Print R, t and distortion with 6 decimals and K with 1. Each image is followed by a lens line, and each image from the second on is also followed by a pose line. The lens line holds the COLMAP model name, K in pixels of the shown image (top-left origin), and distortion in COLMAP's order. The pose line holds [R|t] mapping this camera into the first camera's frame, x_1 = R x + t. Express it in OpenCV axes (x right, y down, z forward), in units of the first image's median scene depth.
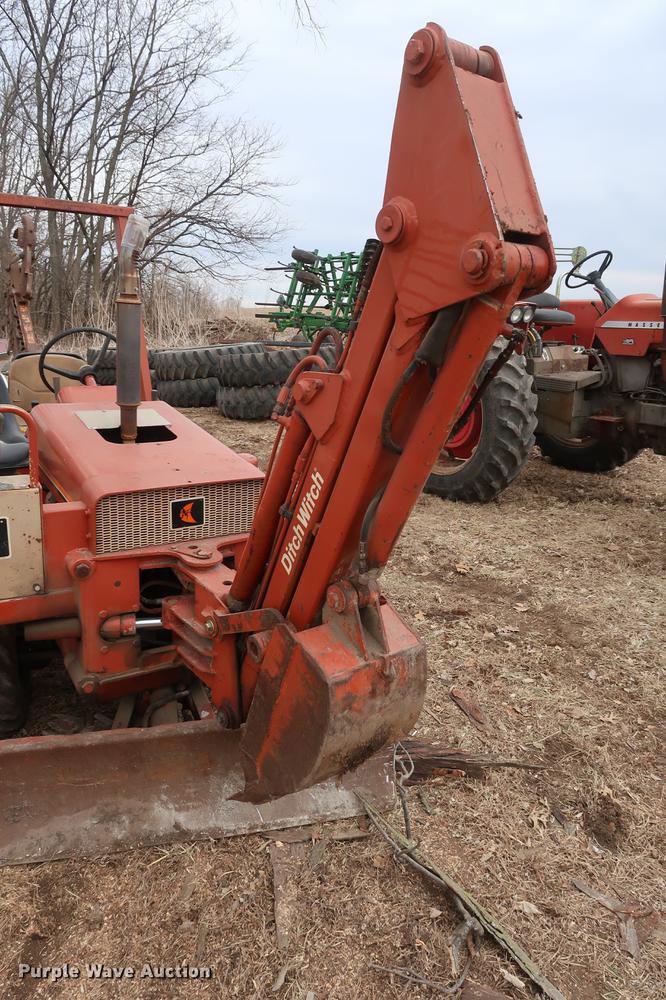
lens RADIAL K [[692.9, 0, 334.0], [0, 692.9, 502.7], [0, 0, 1]] dist [-0.023451, 0.007588]
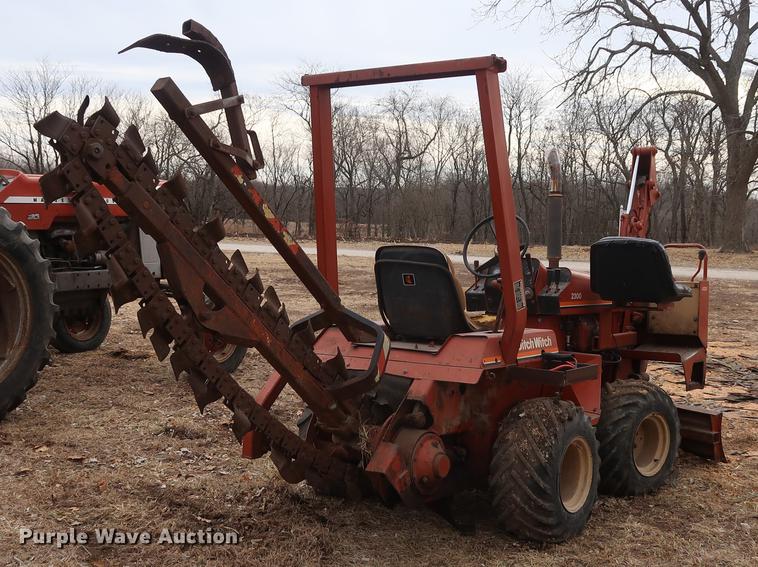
lens RADIAL K [[990.9, 0, 379.0], [0, 990.9, 283.5], [0, 0, 1]] dist [-0.000435, -0.036186]
pose [[-0.380636, -0.092083, 0.920129, -2.871180], [0.222444, 0.956694, 0.187763, -0.768831], [-0.897572, 0.276147, -0.343669, 2.748378]]
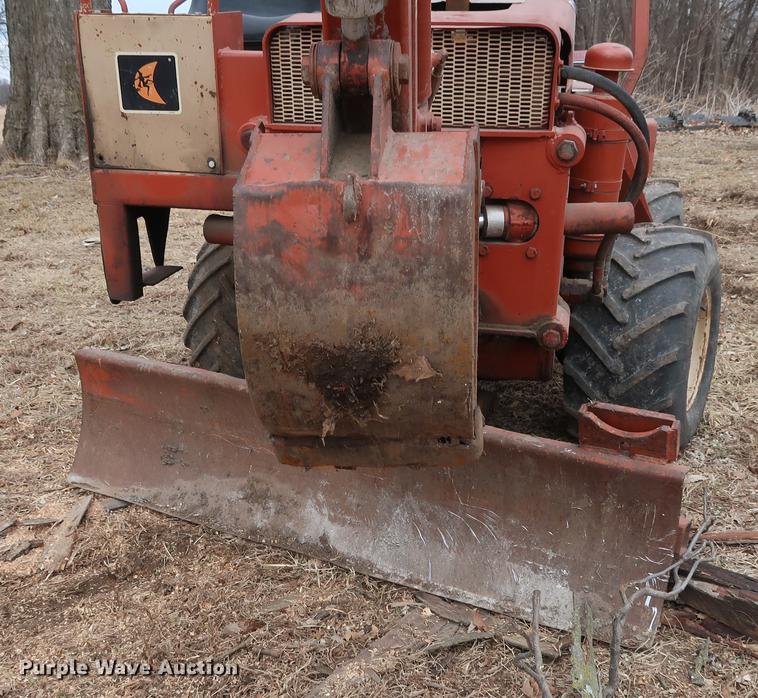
lens RADIAL K [[946.9, 0, 376.5], [0, 946.9, 456.8], [0, 0, 1]] dist [-0.028400, -0.014161]
pose [[0.721681, 0.239837, -0.649349, 0.443378], [-0.164108, 0.970596, 0.176100, 0.218805], [0.672491, -0.020525, 0.739820, 0.337122]]
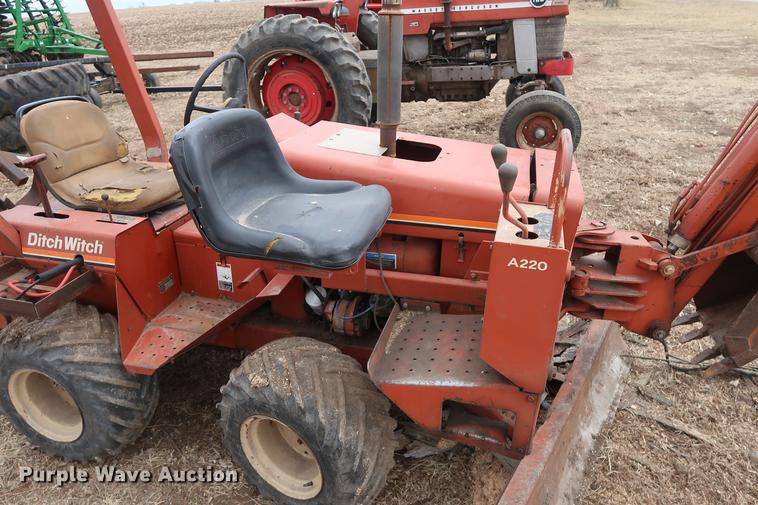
lens RADIAL K [[525.2, 0, 377.6], [0, 525.2, 250.9], [0, 0, 1]] dist [-0.023451, 0.007588]
pose [[0.738140, -0.342905, 0.581004, -1.021371], [0.245430, 0.938673, 0.242192, -0.198684], [-0.628422, -0.036176, 0.777031, 0.537782]]
